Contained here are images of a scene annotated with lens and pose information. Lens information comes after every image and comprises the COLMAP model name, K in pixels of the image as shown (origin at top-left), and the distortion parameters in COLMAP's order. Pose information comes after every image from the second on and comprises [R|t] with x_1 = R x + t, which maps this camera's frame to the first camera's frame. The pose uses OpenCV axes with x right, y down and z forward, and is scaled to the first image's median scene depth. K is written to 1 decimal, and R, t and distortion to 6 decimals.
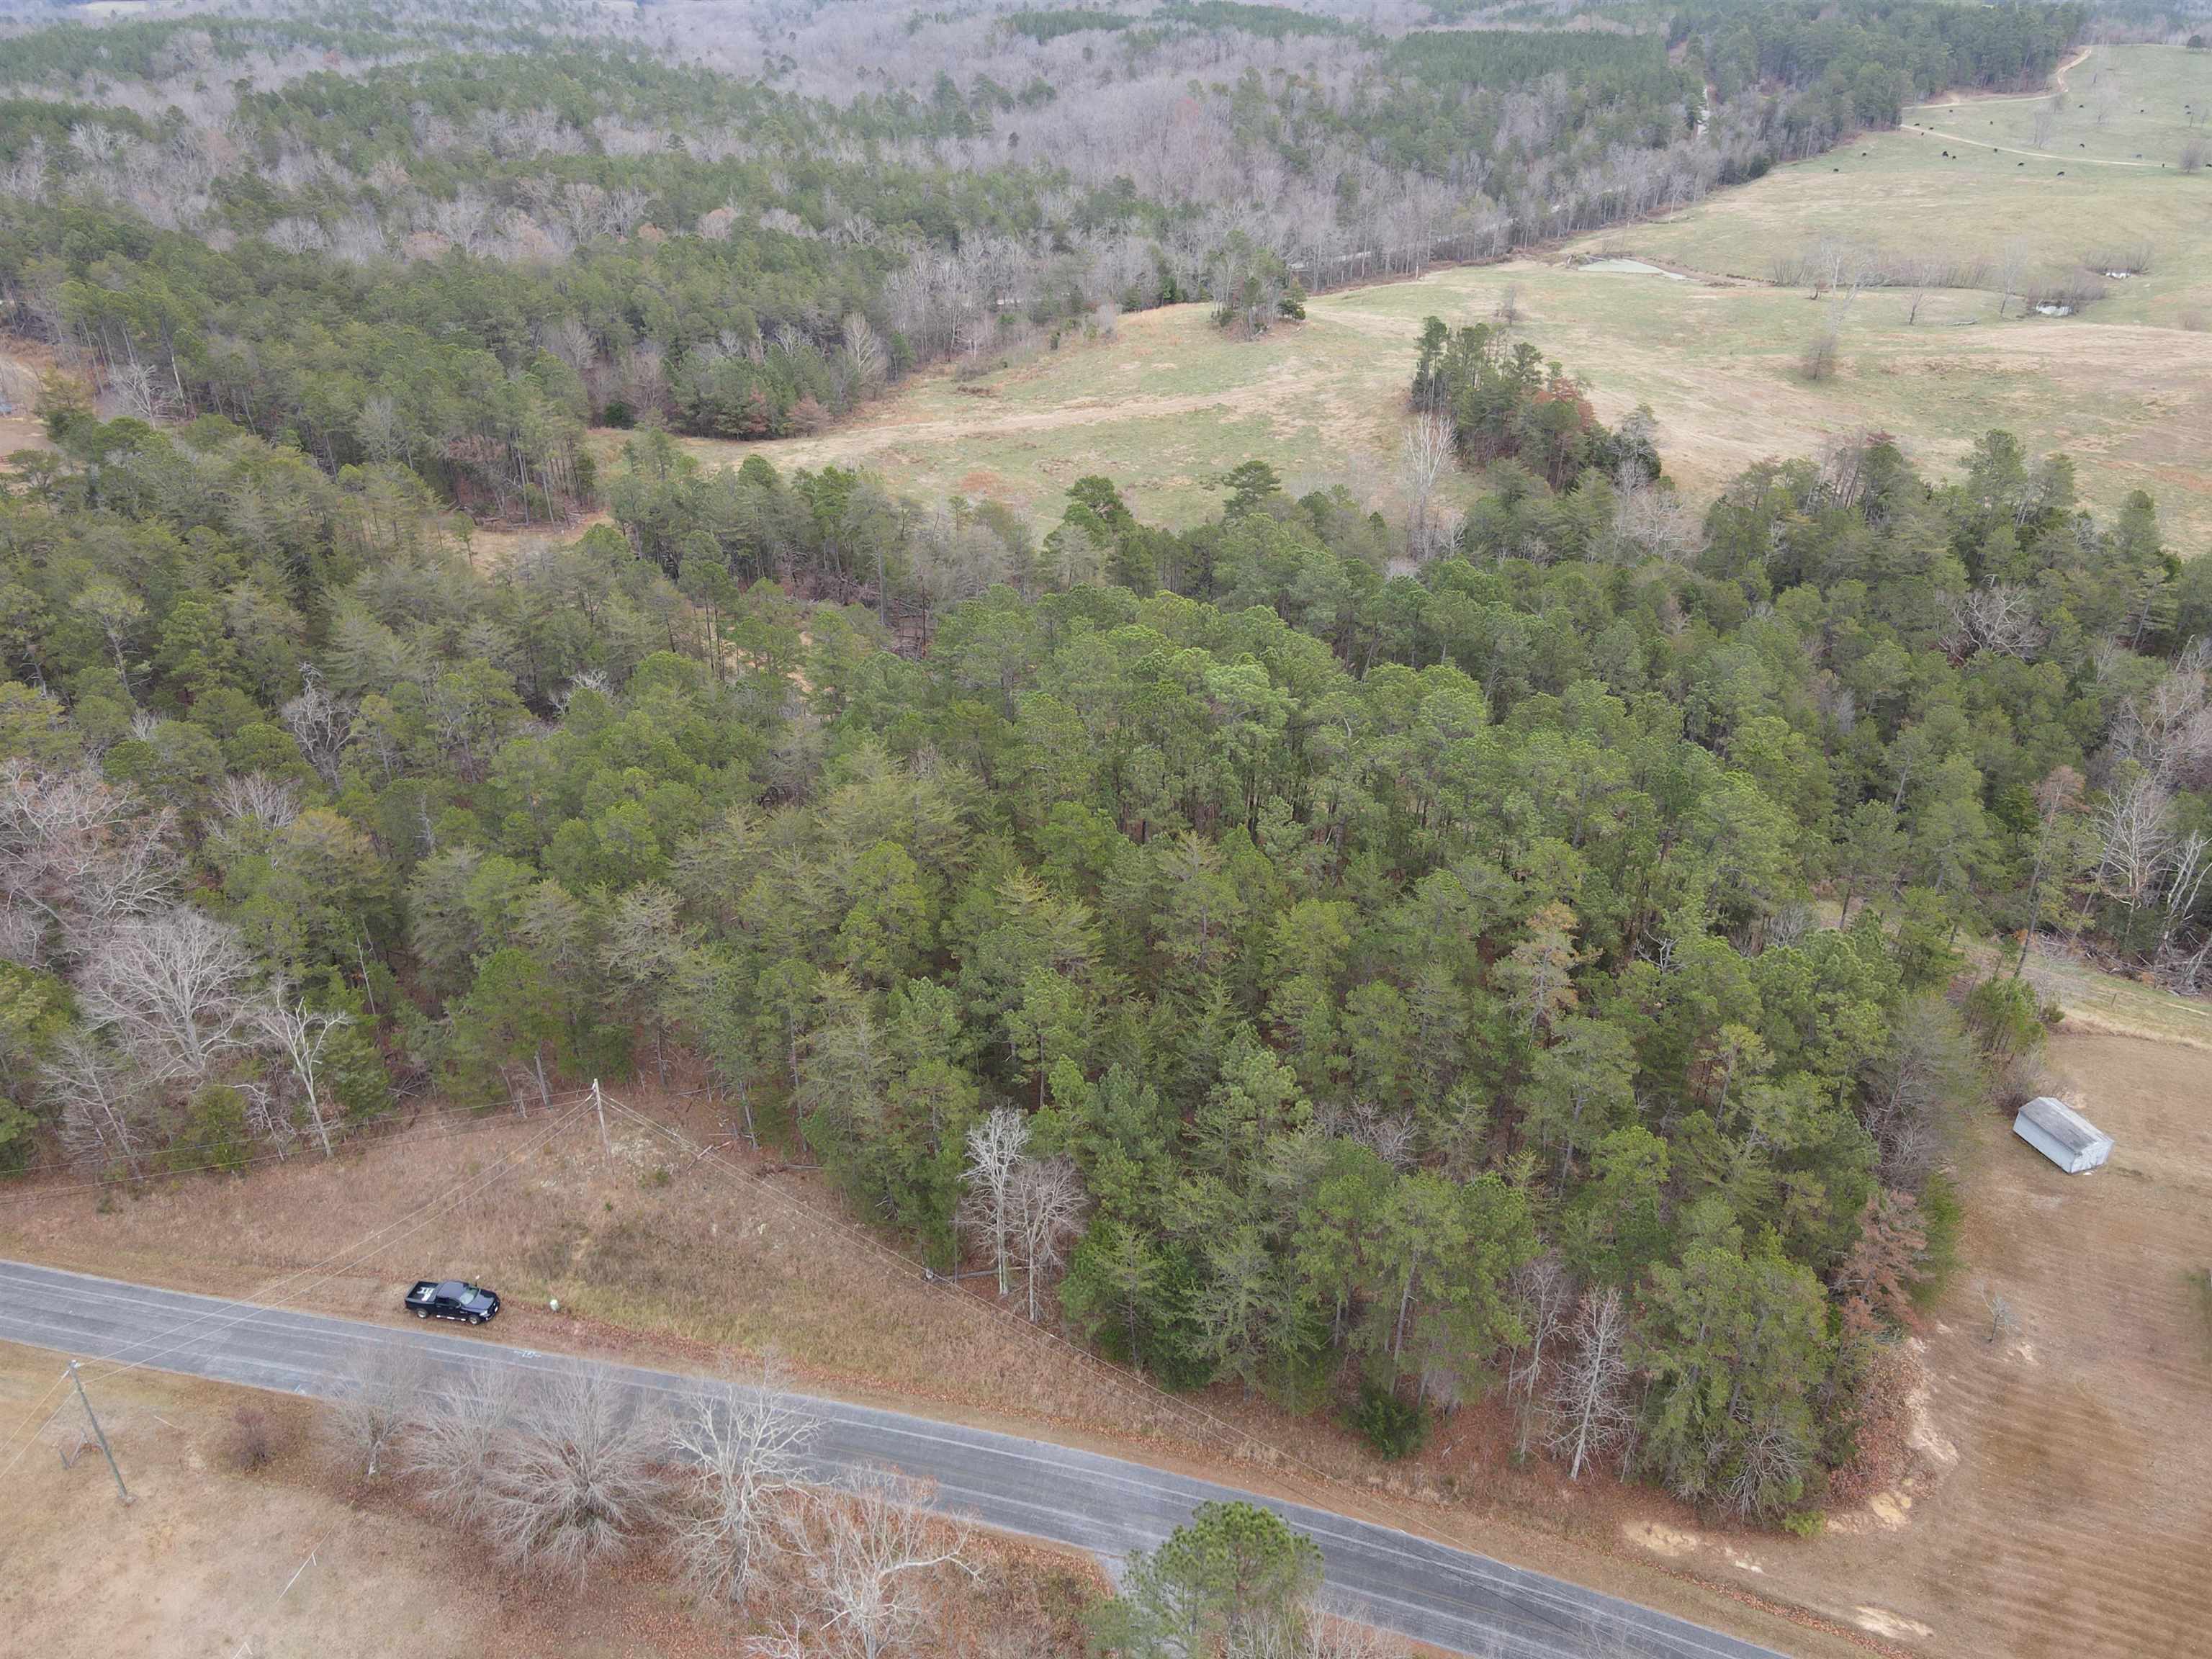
lens RADIAL K [[1590.9, 0, 1087.6], [0, 1590.9, 827.3], [0, 0, 1]] dist [0.001208, 0.023774]
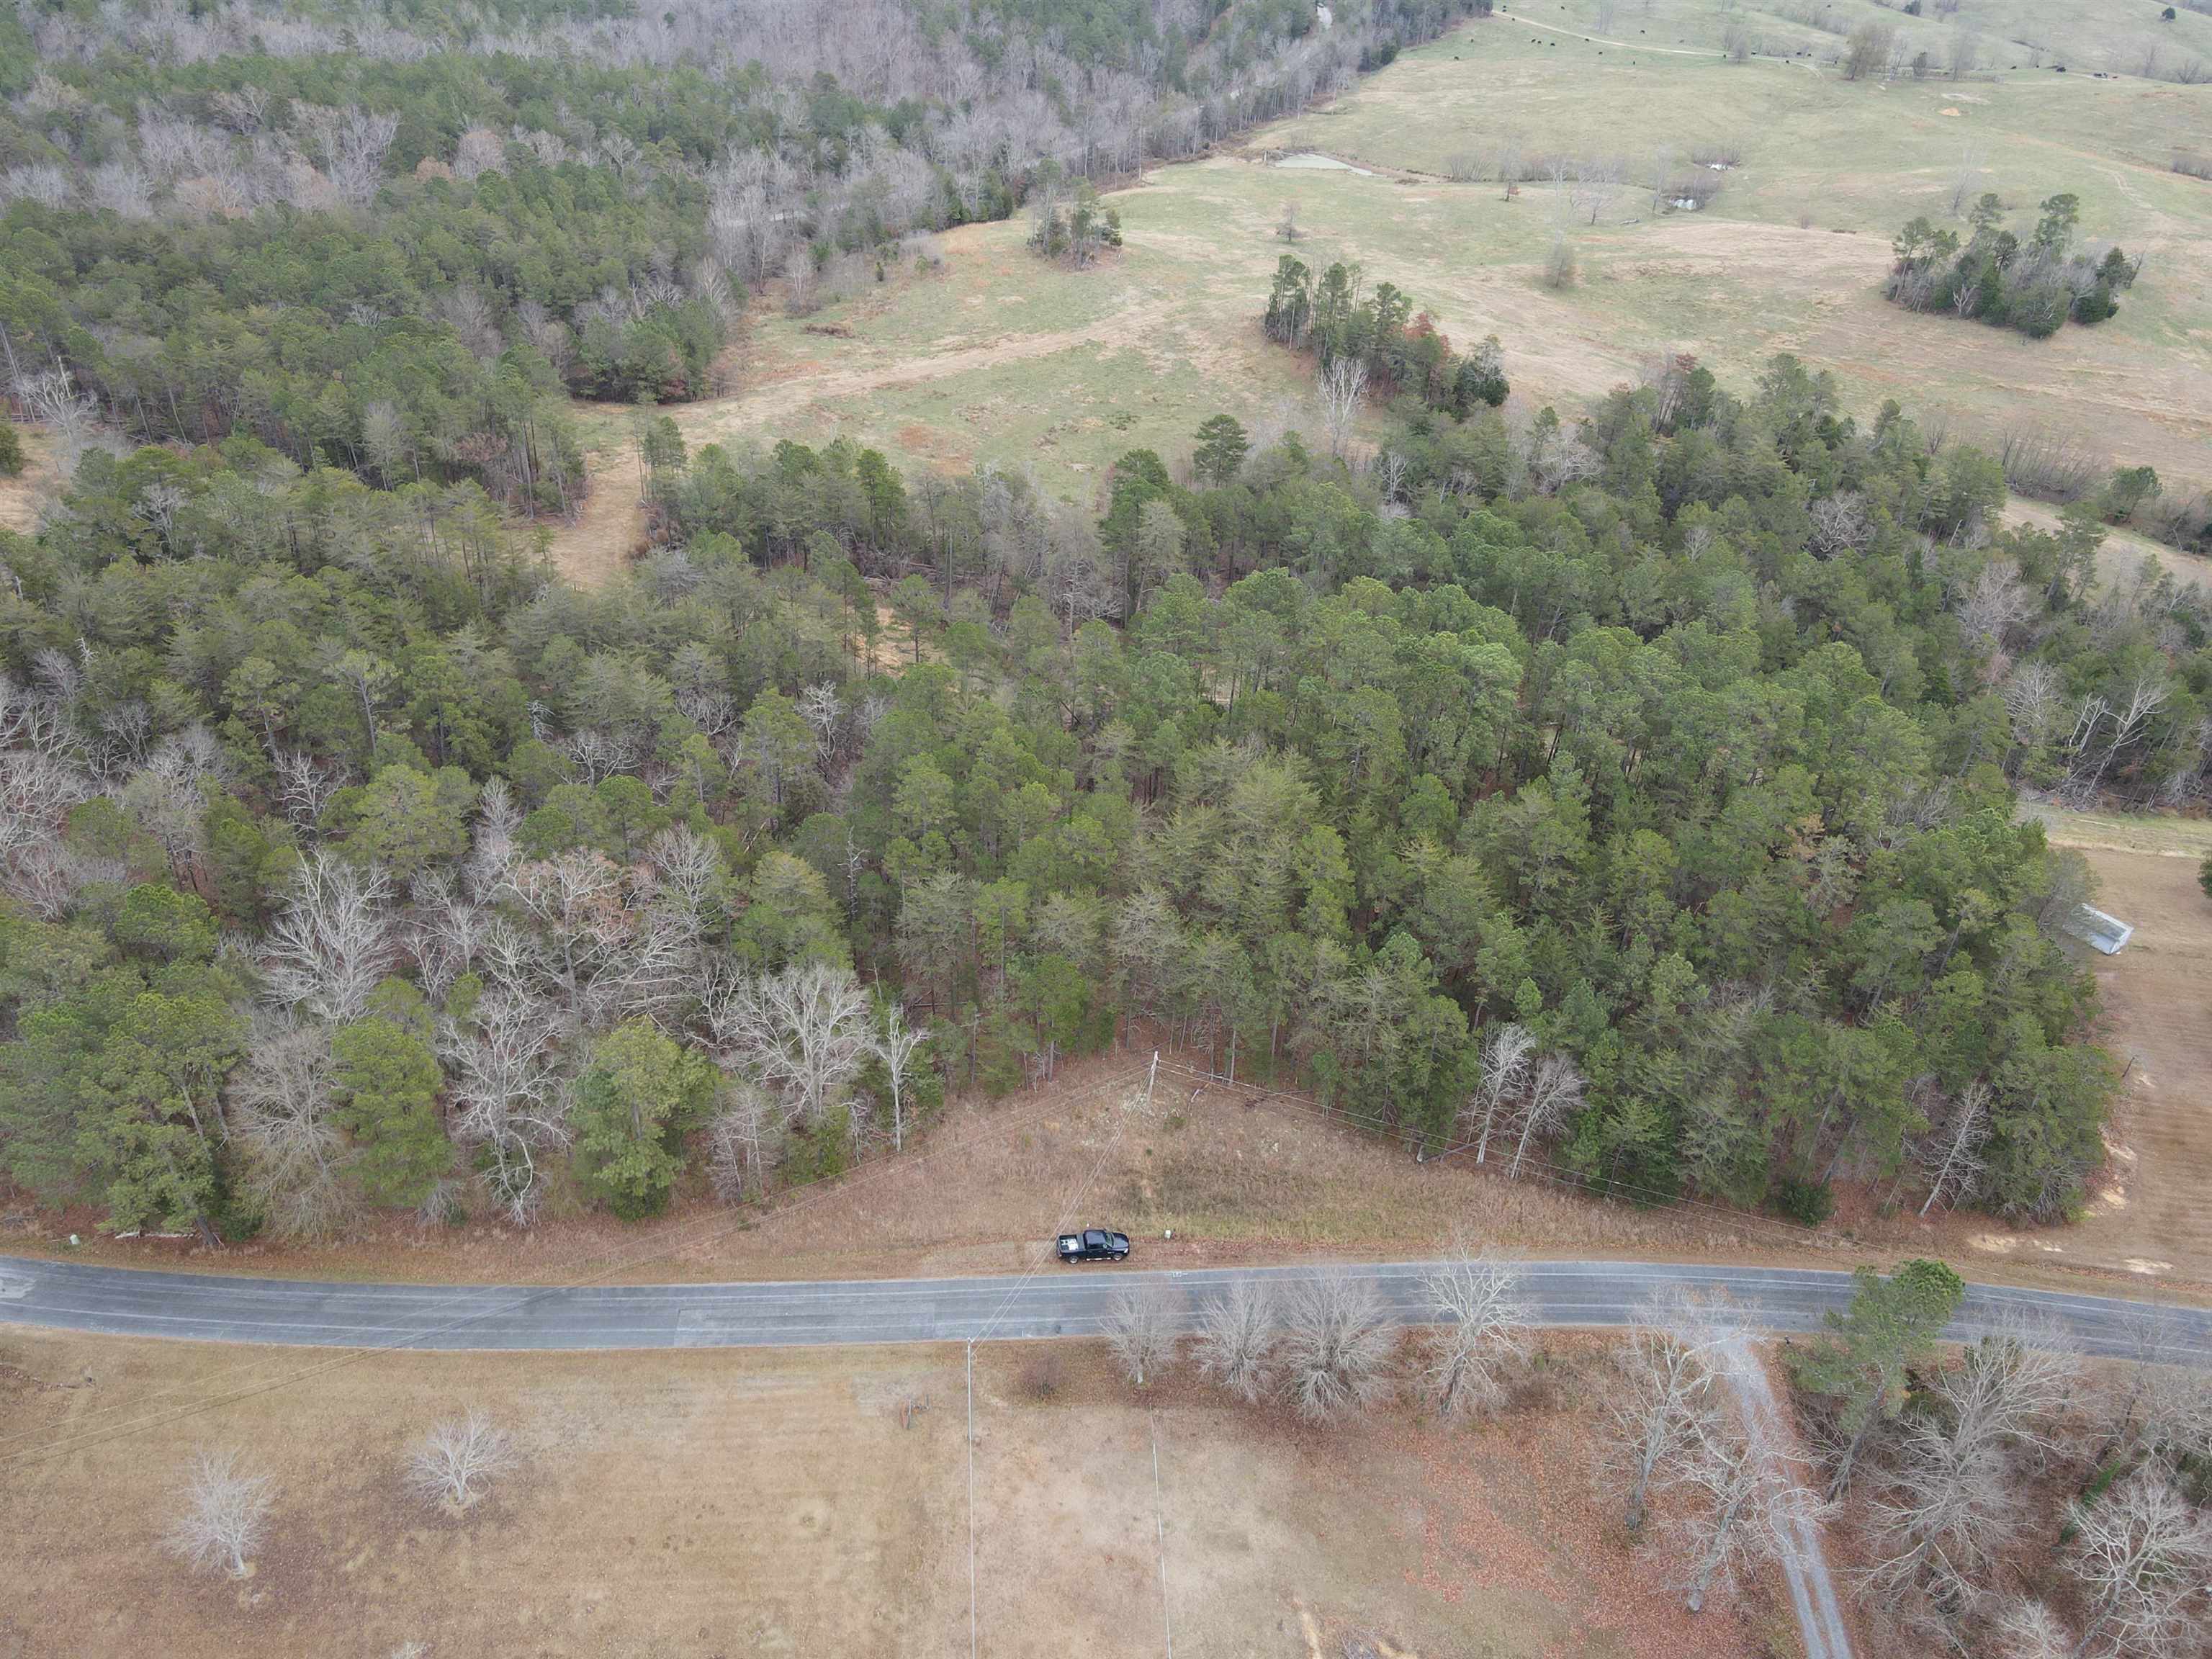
lens RADIAL K [[1590.9, 0, 1100.8], [0, 1590.9, 822.5], [0, 0, 1]] dist [0.001208, 0.023774]
pose [[0.961148, -0.120867, 0.248163, -0.250692], [0.100013, 0.990437, 0.095031, -0.053962], [-0.257276, -0.066520, 0.964046, -0.061668]]
